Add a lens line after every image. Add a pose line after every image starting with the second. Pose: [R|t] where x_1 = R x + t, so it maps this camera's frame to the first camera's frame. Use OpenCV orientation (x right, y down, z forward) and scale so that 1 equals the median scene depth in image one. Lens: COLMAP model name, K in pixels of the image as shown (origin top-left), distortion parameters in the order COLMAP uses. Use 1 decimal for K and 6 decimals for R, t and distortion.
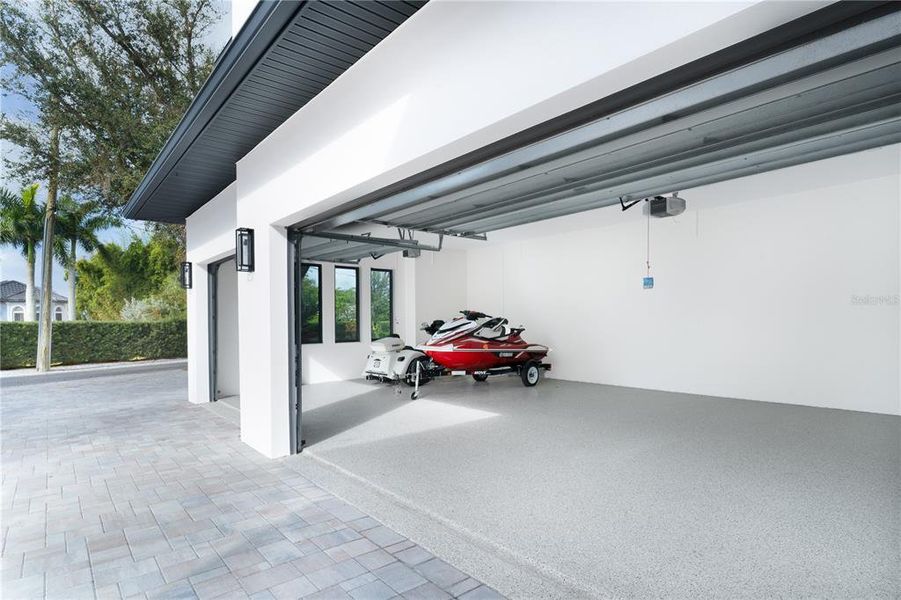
lens RADIAL K [[484.5, 0, 450.2], [0, 484.5, 335.2], [0, 0, 1]] dist [-0.001662, -0.000428]
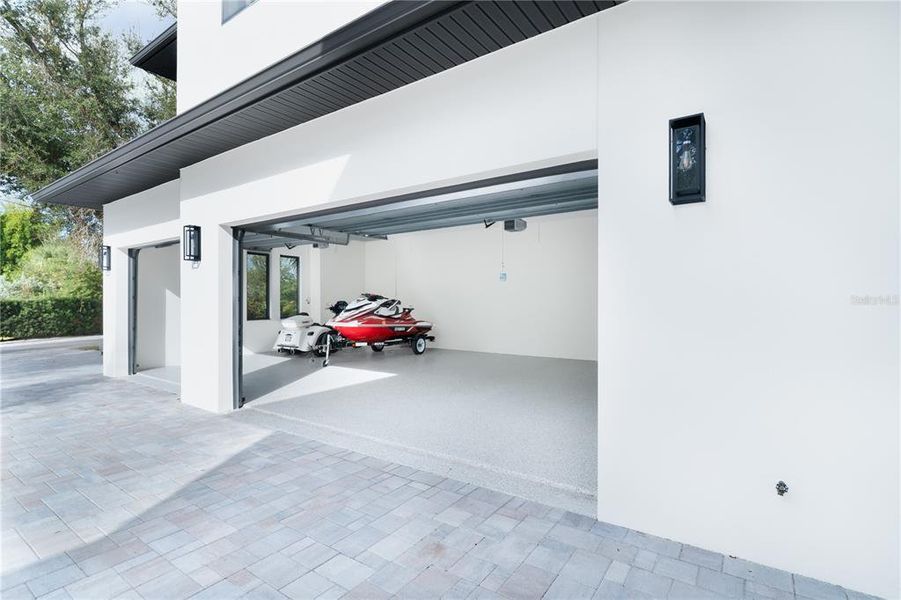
lens RADIAL K [[433.5, 0, 462.8], [0, 433.5, 305.5], [0, 0, 1]] dist [0.001033, 0.000096]
pose [[0.961618, 0.004464, 0.274355, -0.036951], [0.000845, 0.999815, -0.019227, 0.001081], [-0.274390, 0.018721, 0.961436, -0.125753]]
